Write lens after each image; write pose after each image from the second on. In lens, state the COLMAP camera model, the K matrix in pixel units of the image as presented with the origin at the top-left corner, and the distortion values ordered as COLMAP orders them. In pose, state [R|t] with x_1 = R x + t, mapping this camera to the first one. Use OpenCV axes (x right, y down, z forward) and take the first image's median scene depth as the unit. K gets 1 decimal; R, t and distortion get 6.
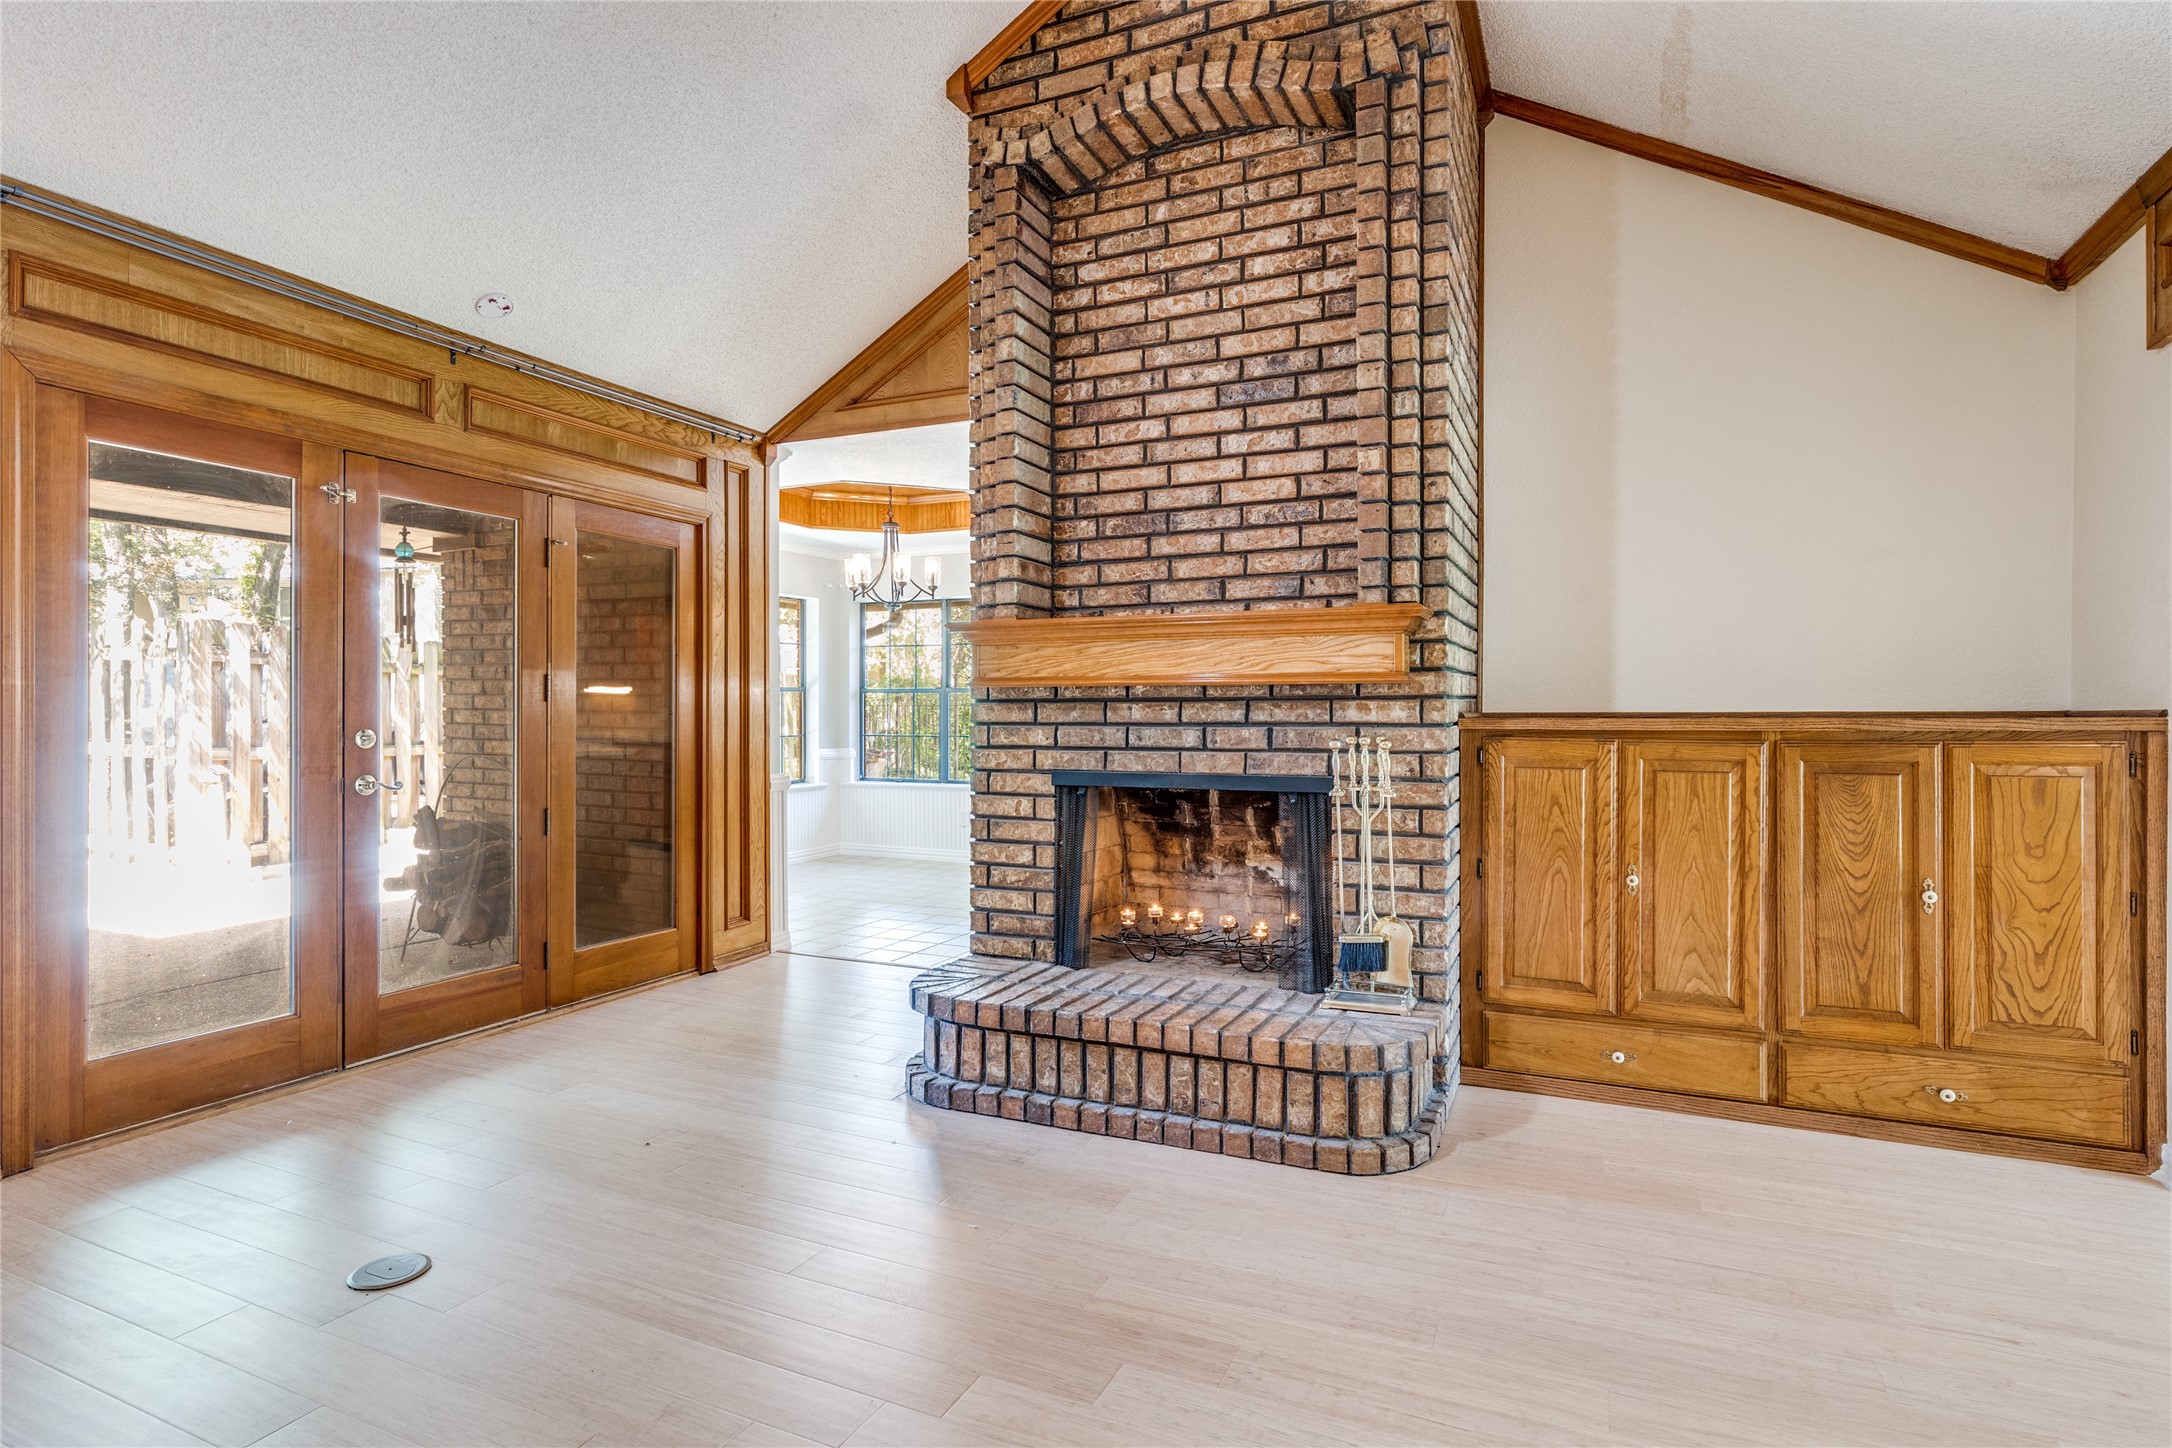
lens RADIAL K [[1094.6, 0, 1084.9], [0, 1094.6, 721.5], [0, 0, 1]] dist [0.013558, 0.000588]
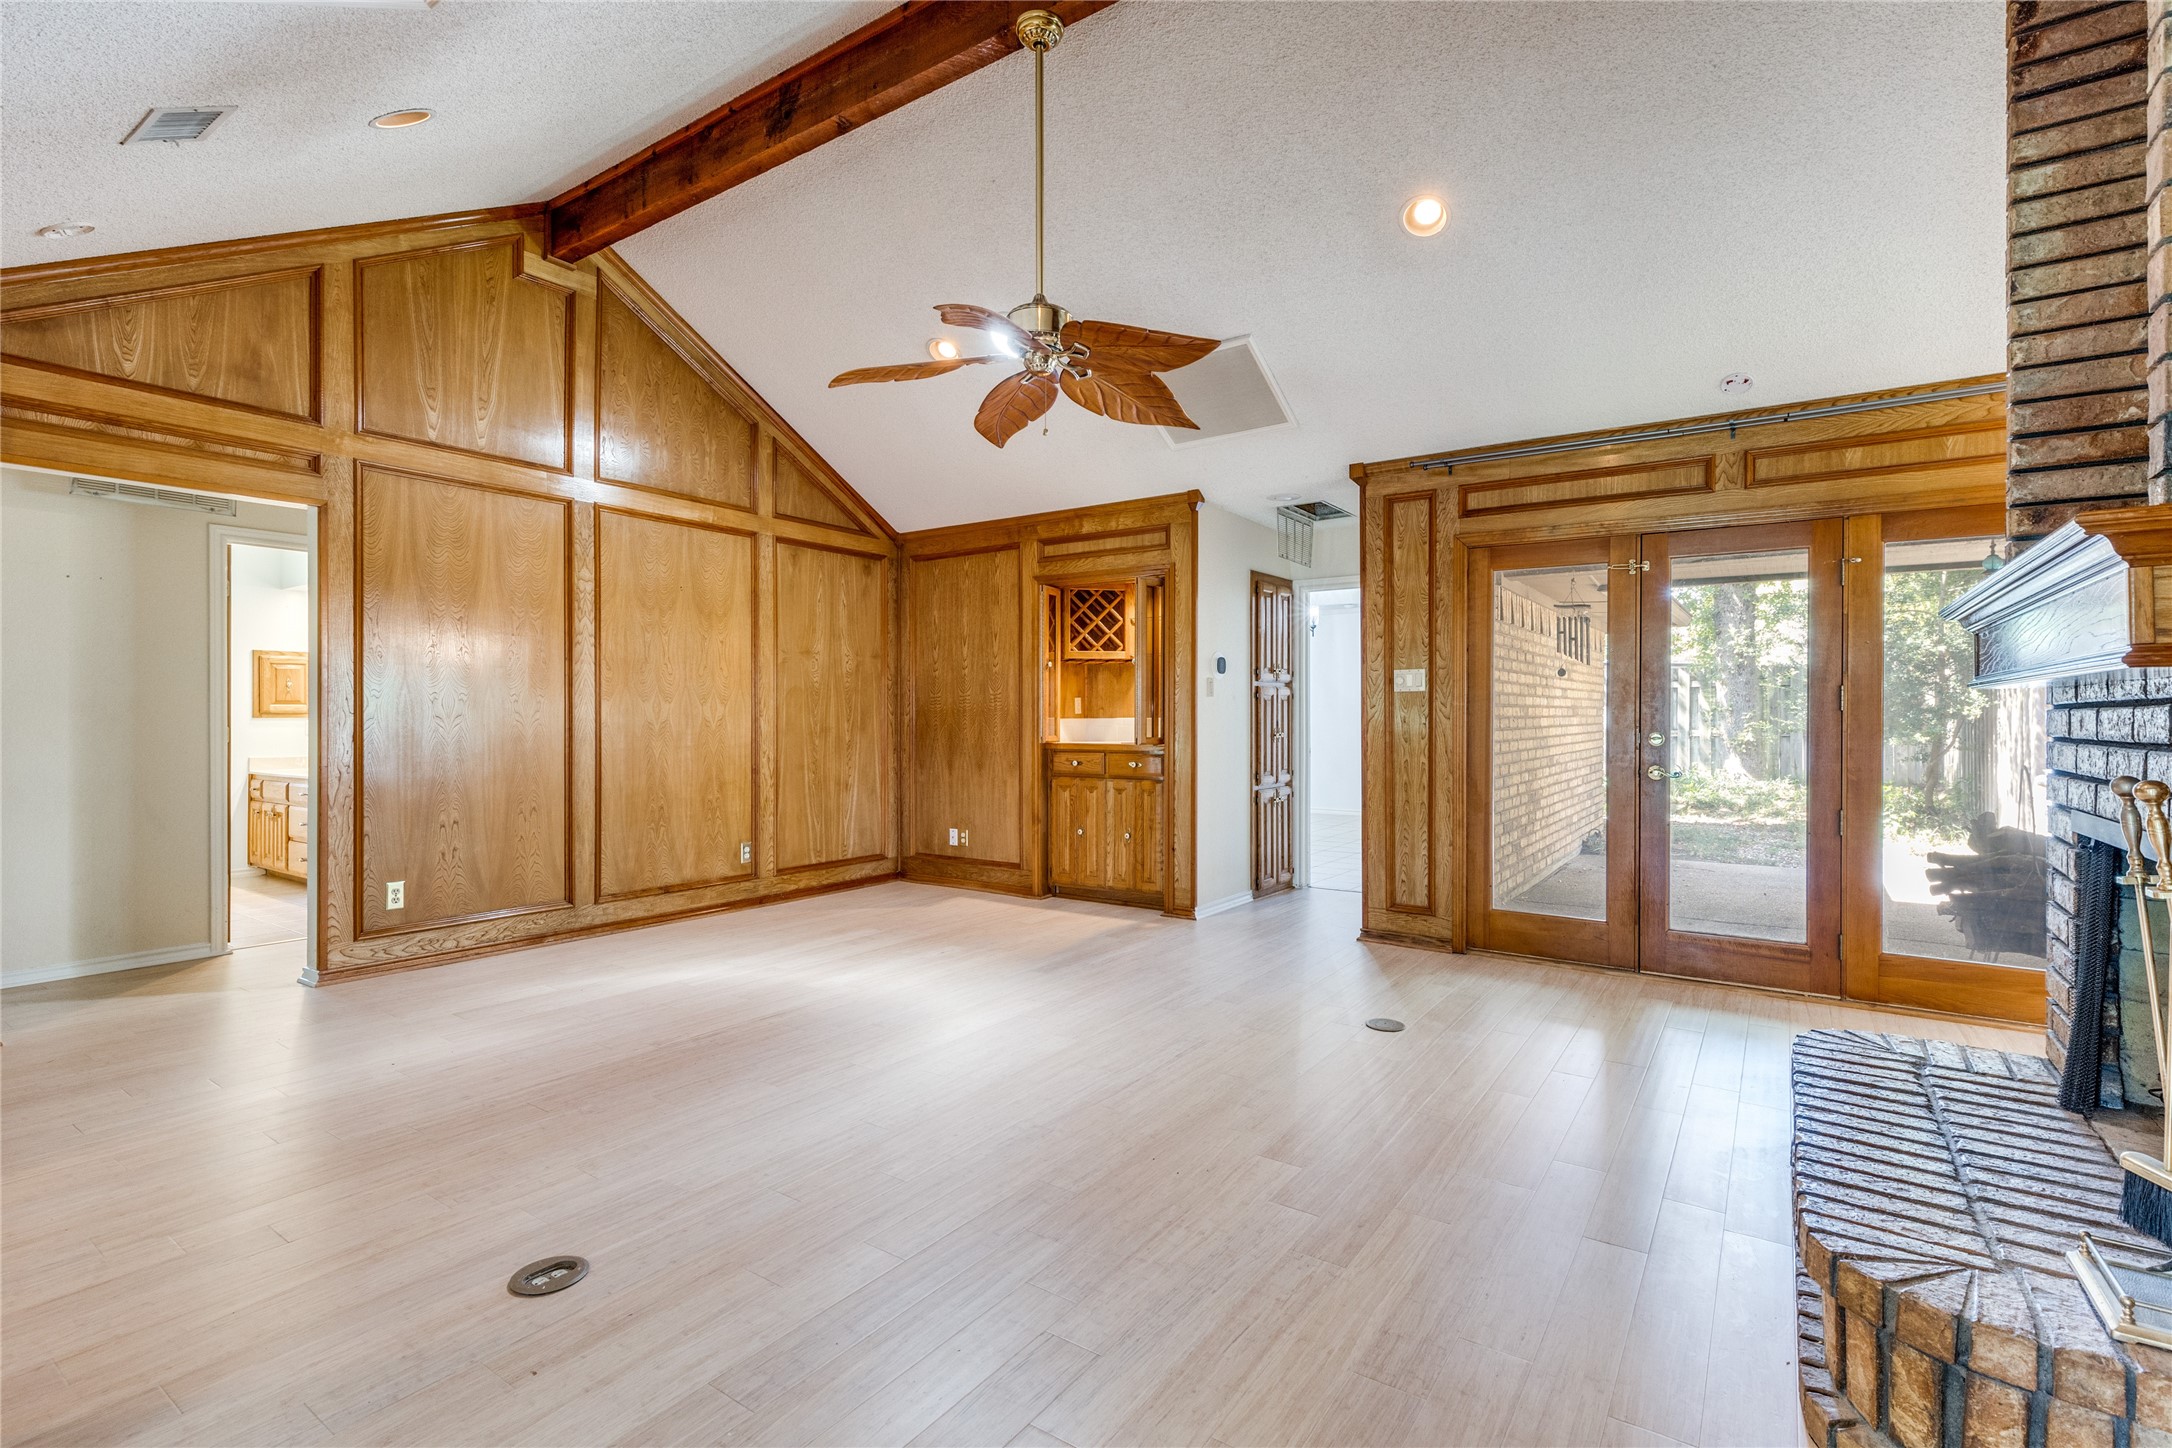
lens RADIAL K [[997.3, 0, 1092.3], [0, 997.3, 720.7], [0, 0, 1]] dist [0.006007, 0.001622]
pose [[-0.157458, 0.005047, -0.987513, 0.693904], [-0.013079, 0.999889, 0.007196, -0.007966], [0.987439, 0.014049, -0.157374, 0.509406]]
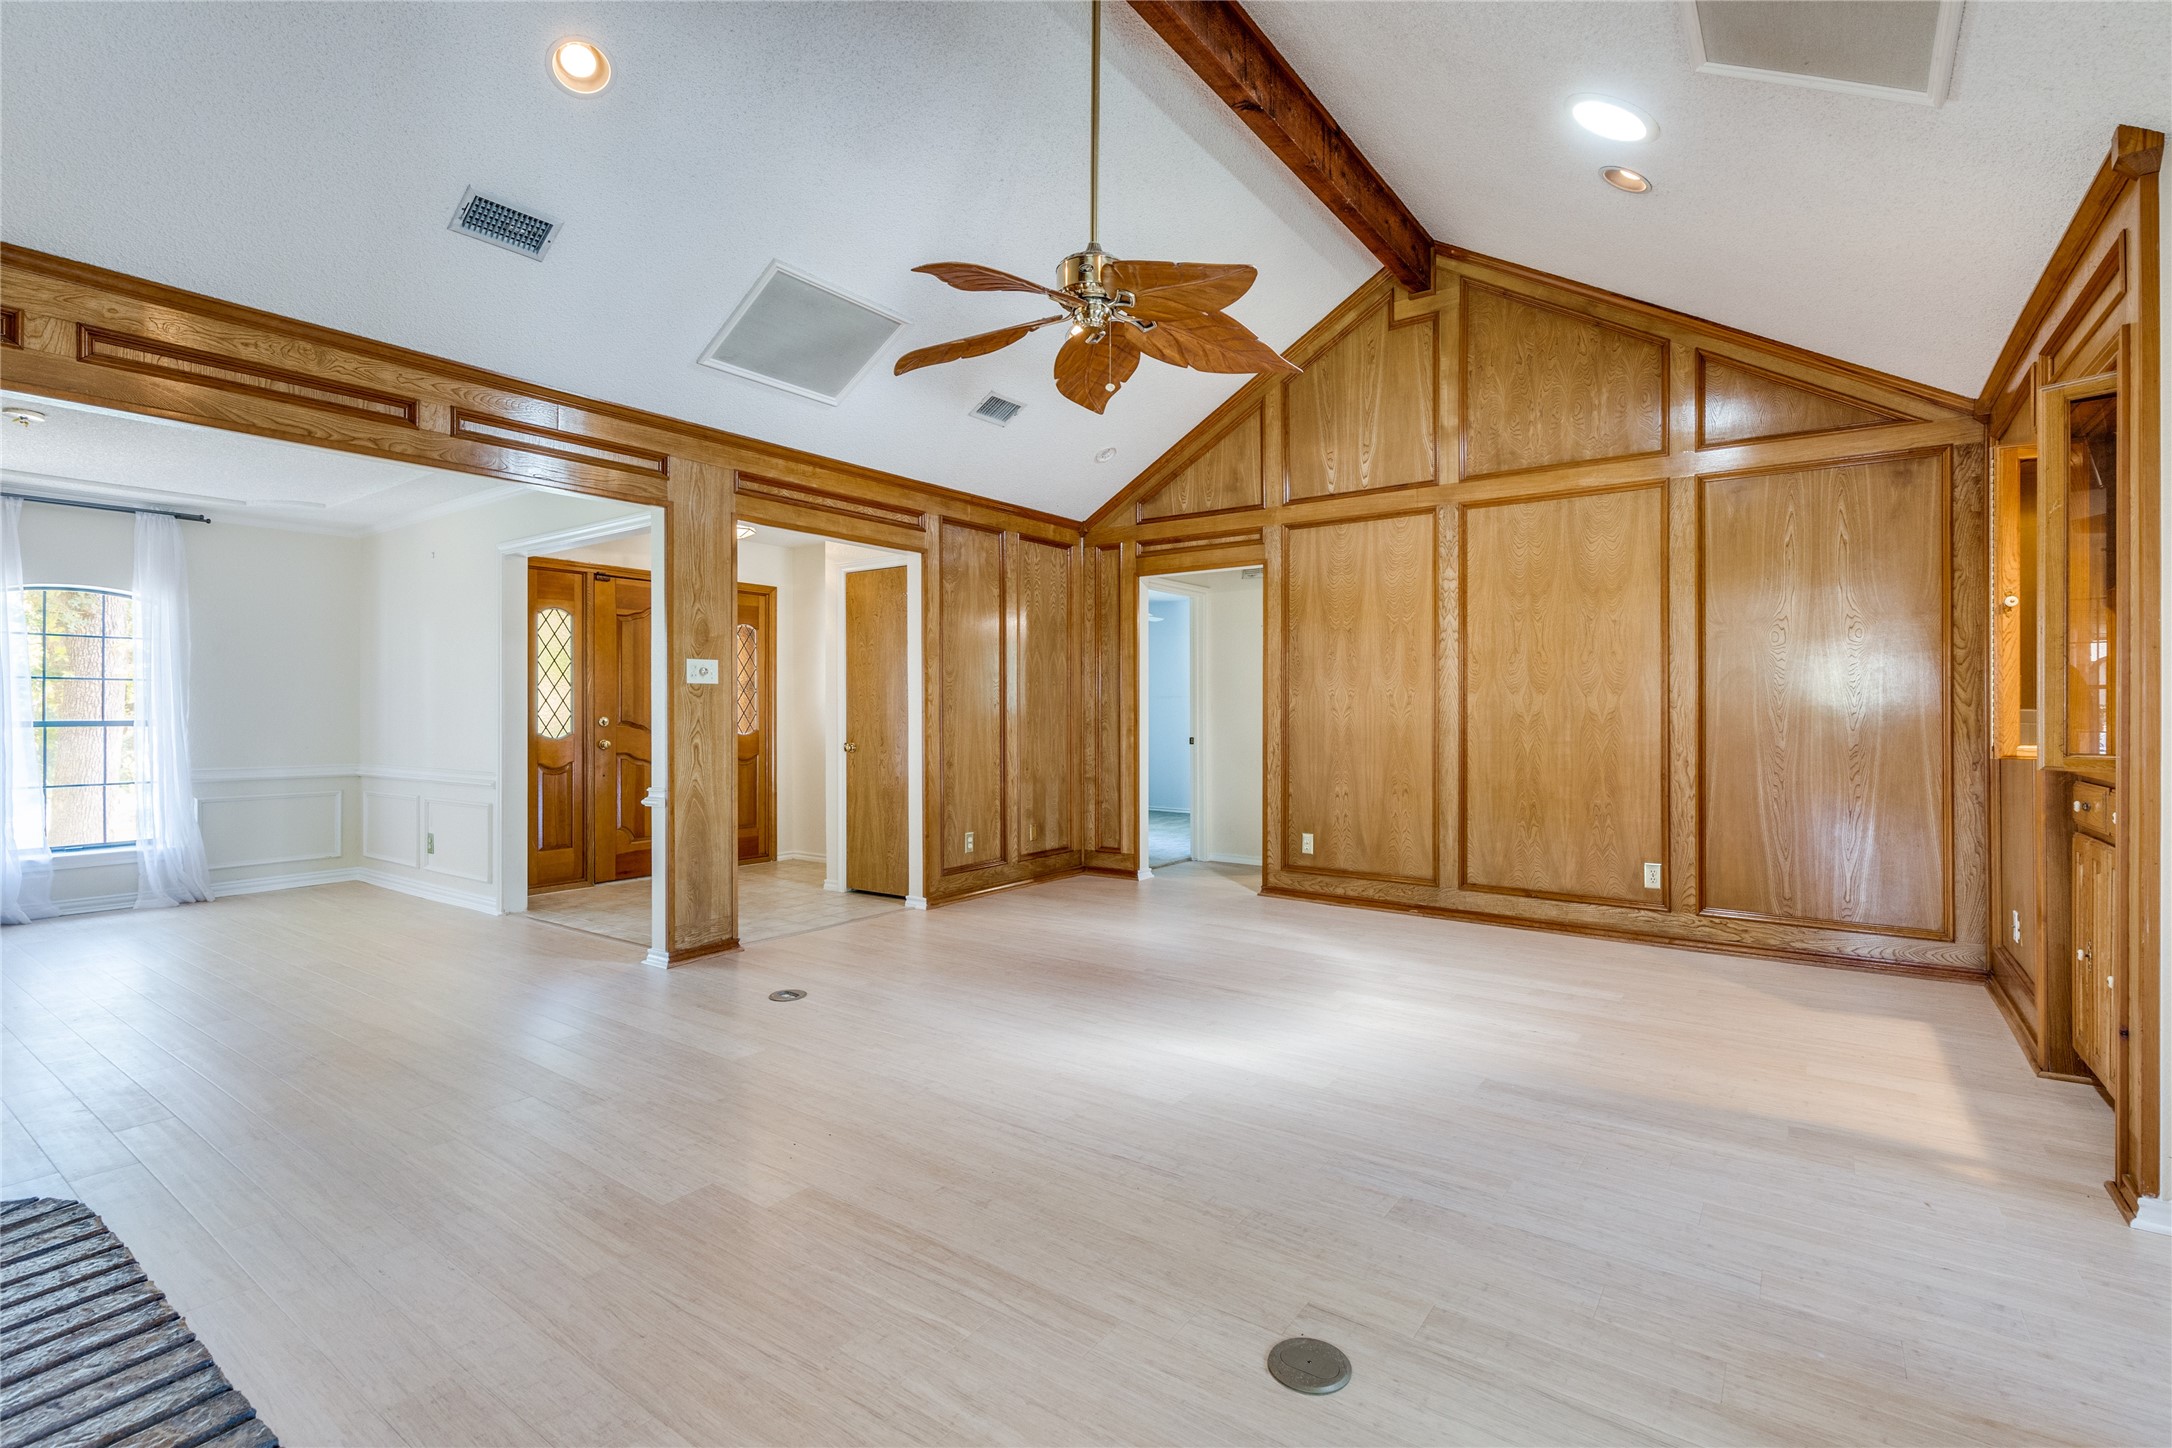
lens RADIAL K [[997.3, 0, 1108.7], [0, 997.3, 709.0], [0, 0, 1]] dist [0.006007, 0.001622]
pose [[-0.984350, 0.001848, 0.176214, -0.386993], [0.003758, 0.999938, 0.010504, -0.011536], [-0.176183, 0.011002, -0.984296, 1.153741]]
